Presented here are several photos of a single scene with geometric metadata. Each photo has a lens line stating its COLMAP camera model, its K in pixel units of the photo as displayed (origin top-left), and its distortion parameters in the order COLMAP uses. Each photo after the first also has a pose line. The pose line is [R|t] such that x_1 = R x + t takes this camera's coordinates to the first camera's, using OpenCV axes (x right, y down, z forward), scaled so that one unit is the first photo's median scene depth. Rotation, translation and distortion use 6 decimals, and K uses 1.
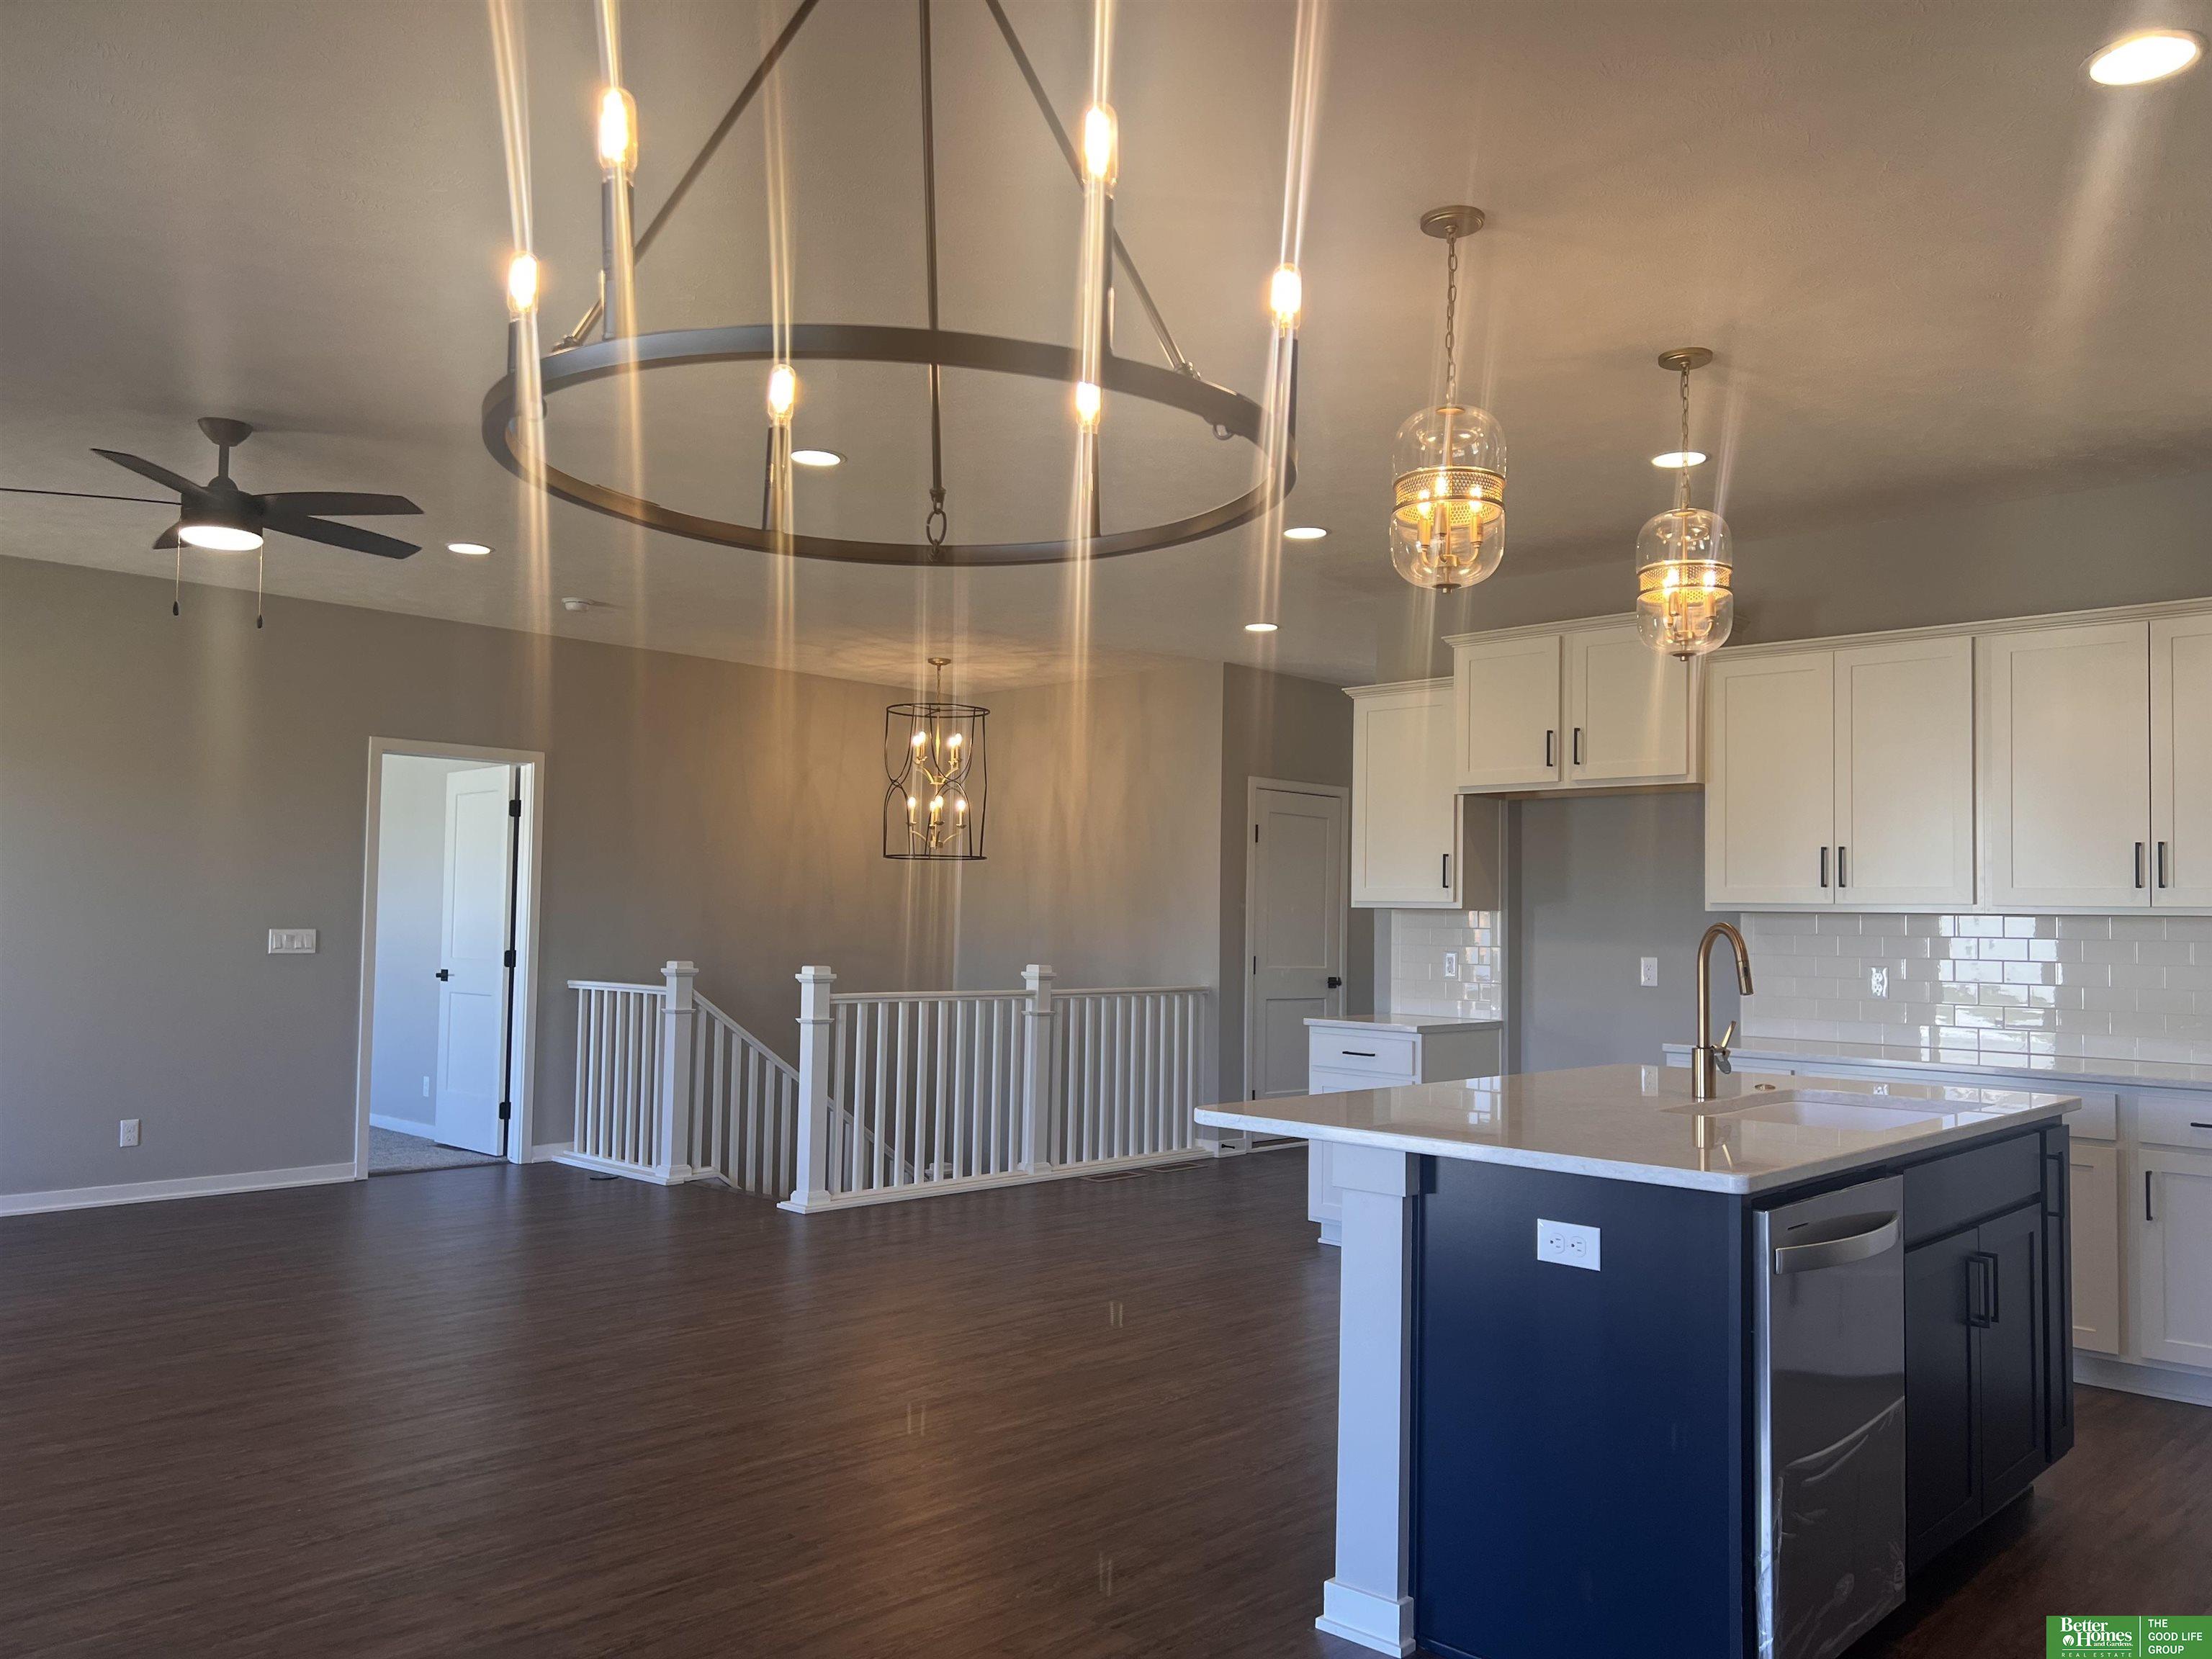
lens RADIAL K [[1665.9, 0, 1108.7], [0, 1665.9, 842.3], [0, 0, 1]] dist [0.079969, -0.083229]
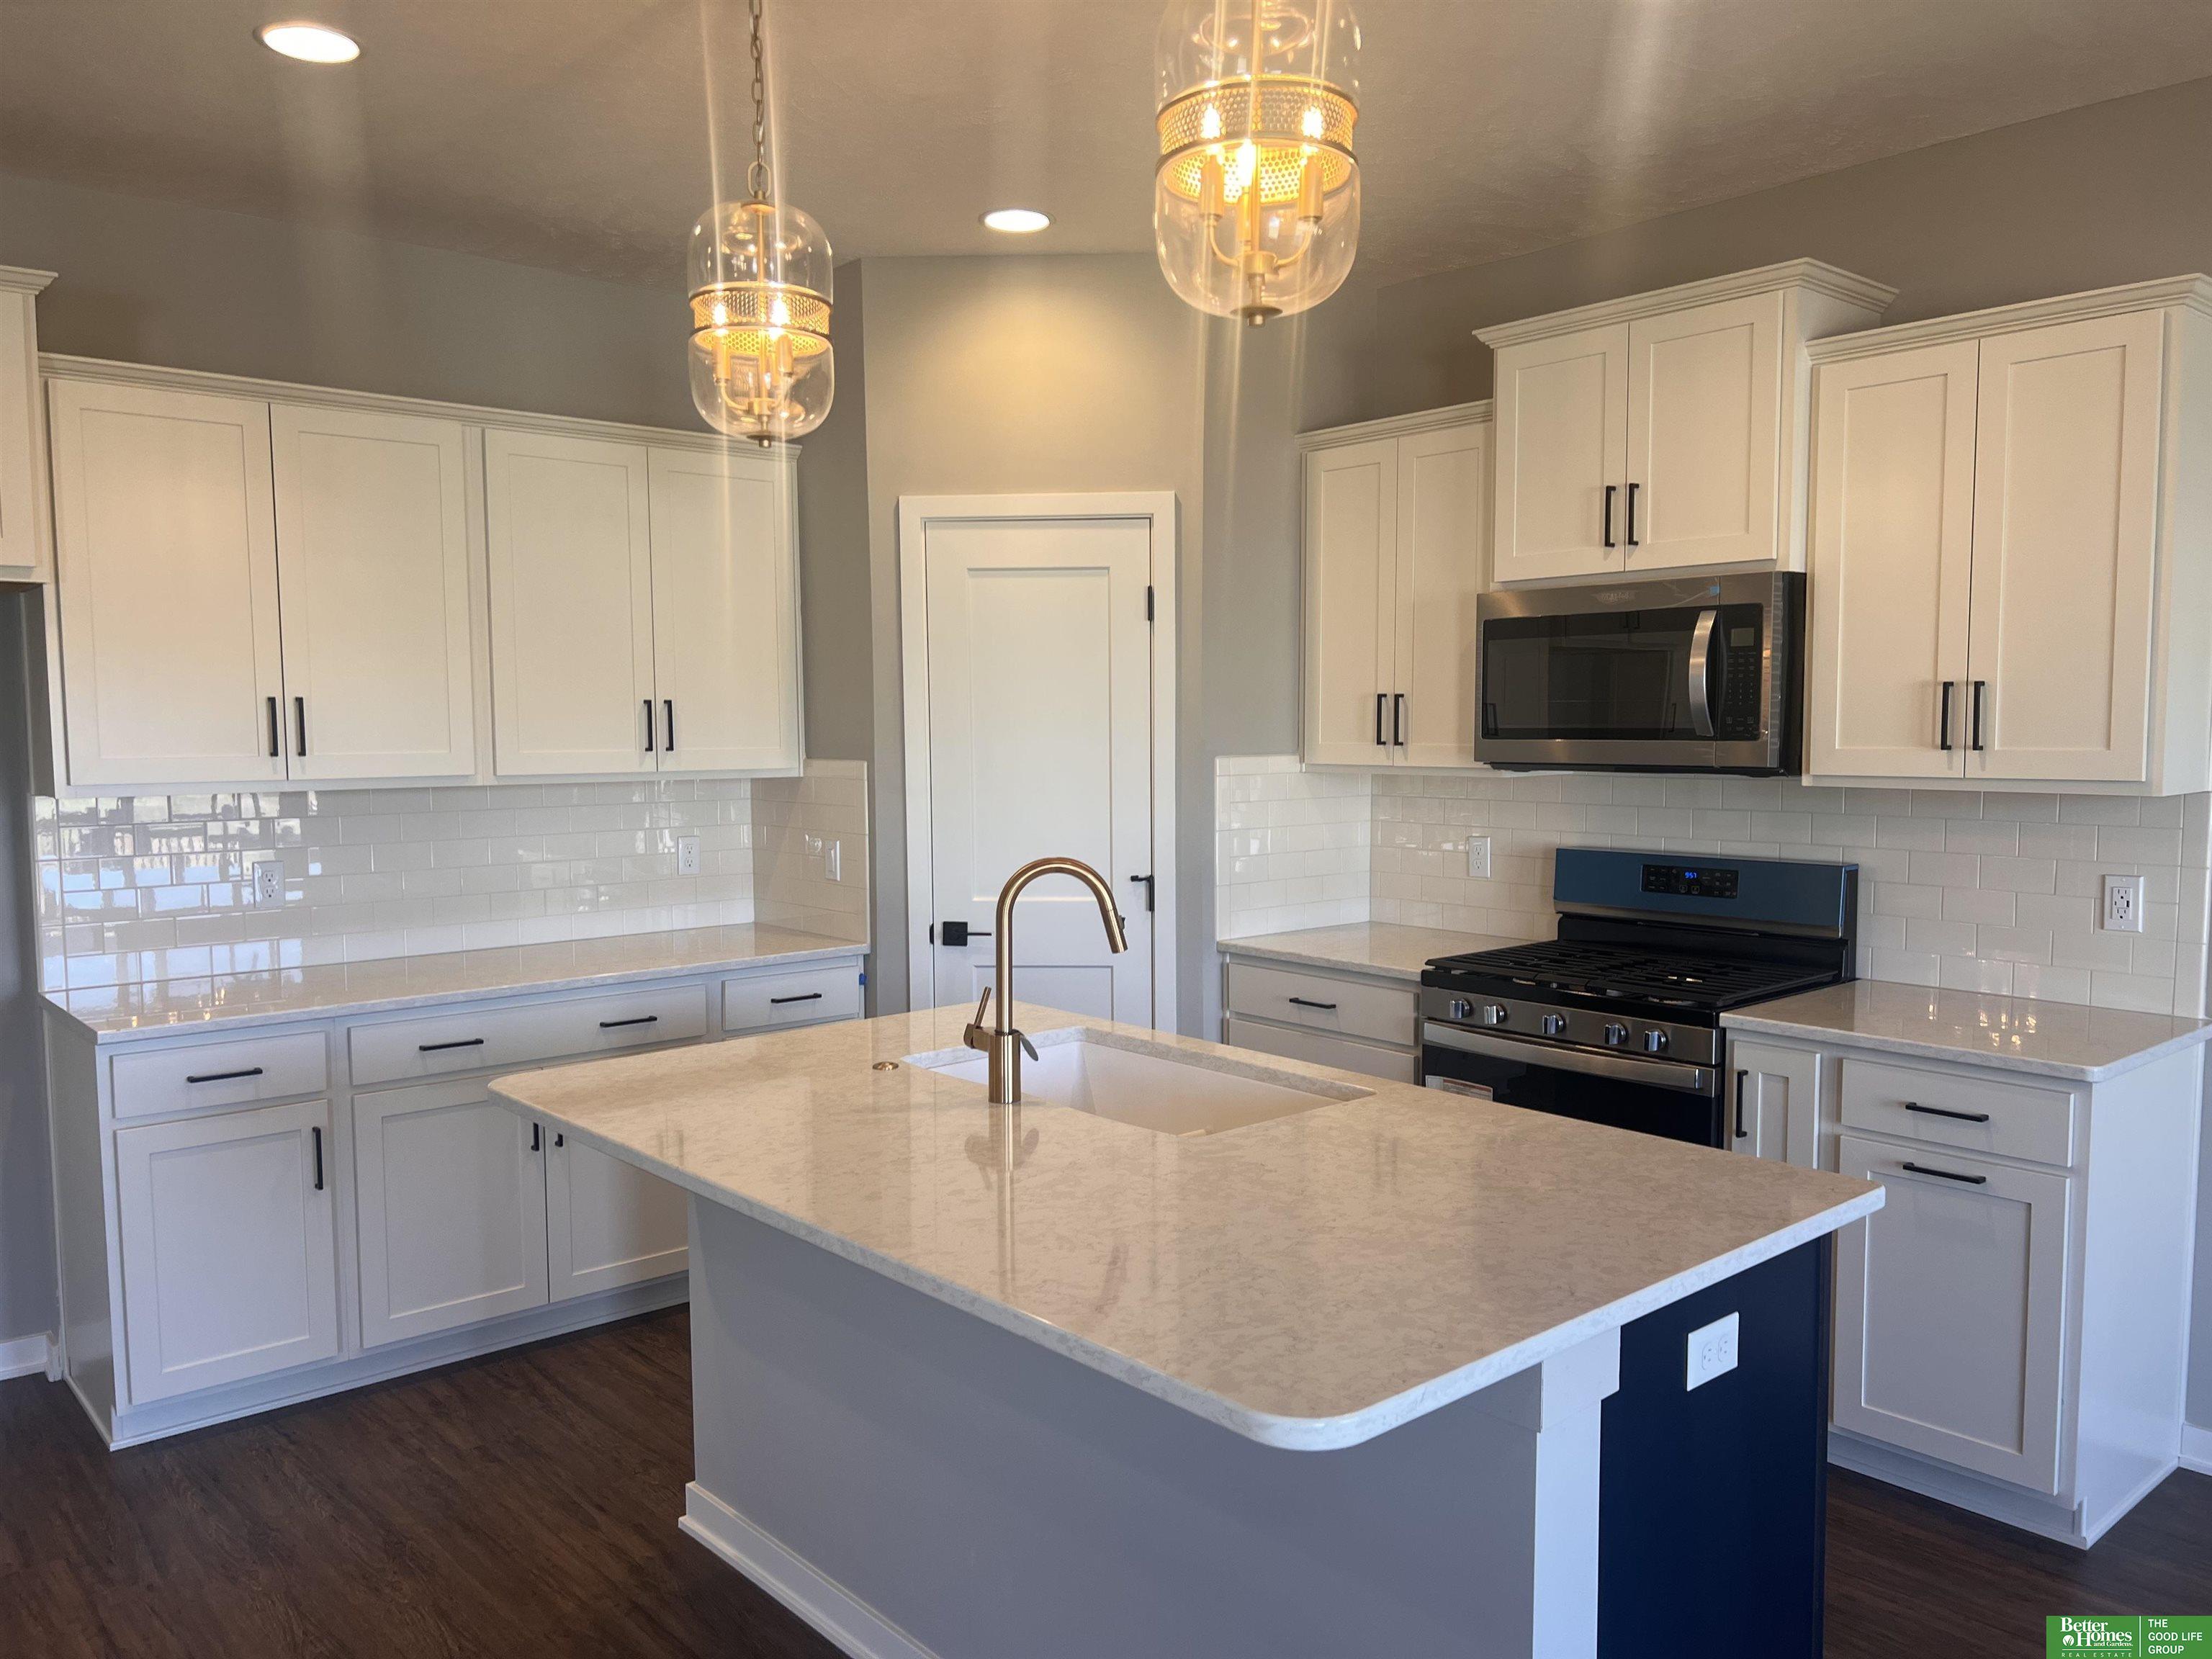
lens RADIAL K [[1665.9, 0, 1112.9], [0, 1665.9, 840.1], [0, 0, 1]] dist [0.079969, -0.083229]
pose [[0.086054, -0.096577, 0.991599, -0.185143], [-0.036554, 0.994314, 0.100013, -0.016926], [-0.995620, -0.044854, 0.082034, 0.509222]]
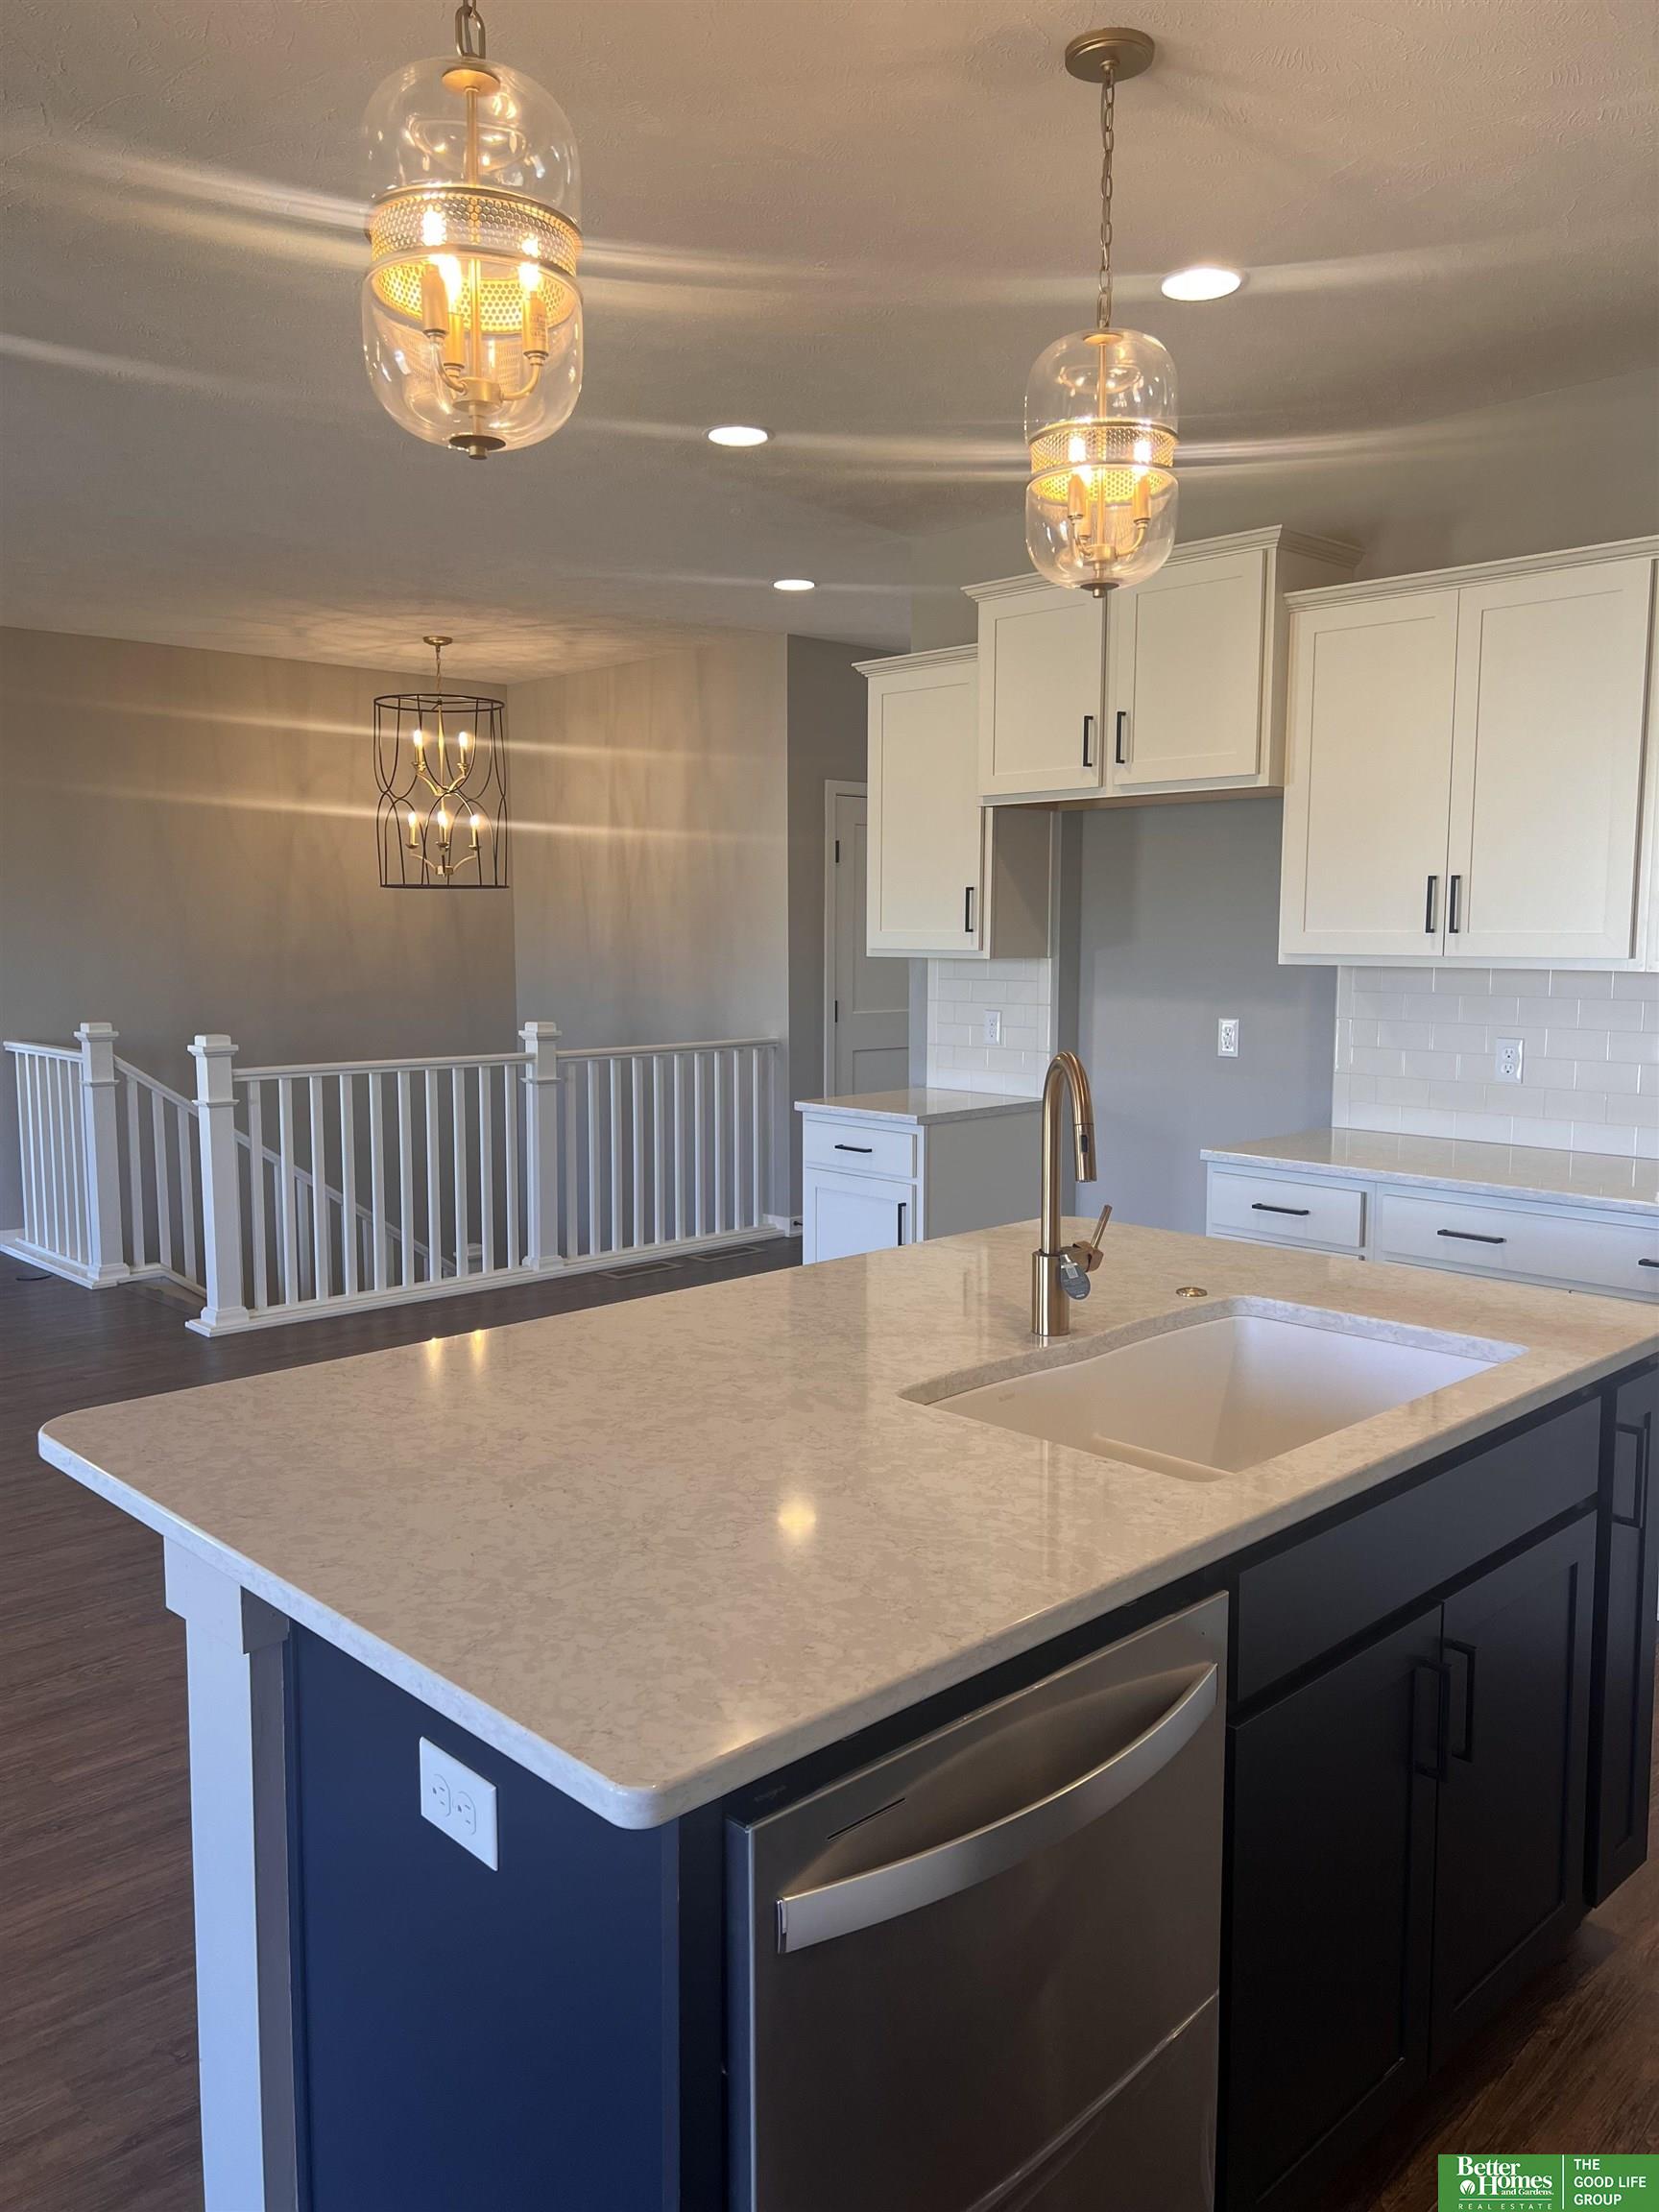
lens RADIAL K [[1665.9, 0, 835.9], [0, 1665.9, 1092.3], [0, 0, 1]] dist [0.079969, -0.083229]
pose [[0.998939, -0.011384, -0.044624, 0.172099], [0.017937, 0.988625, 0.149330, -0.014726], [0.042416, -0.149972, 0.987780, 0.234020]]
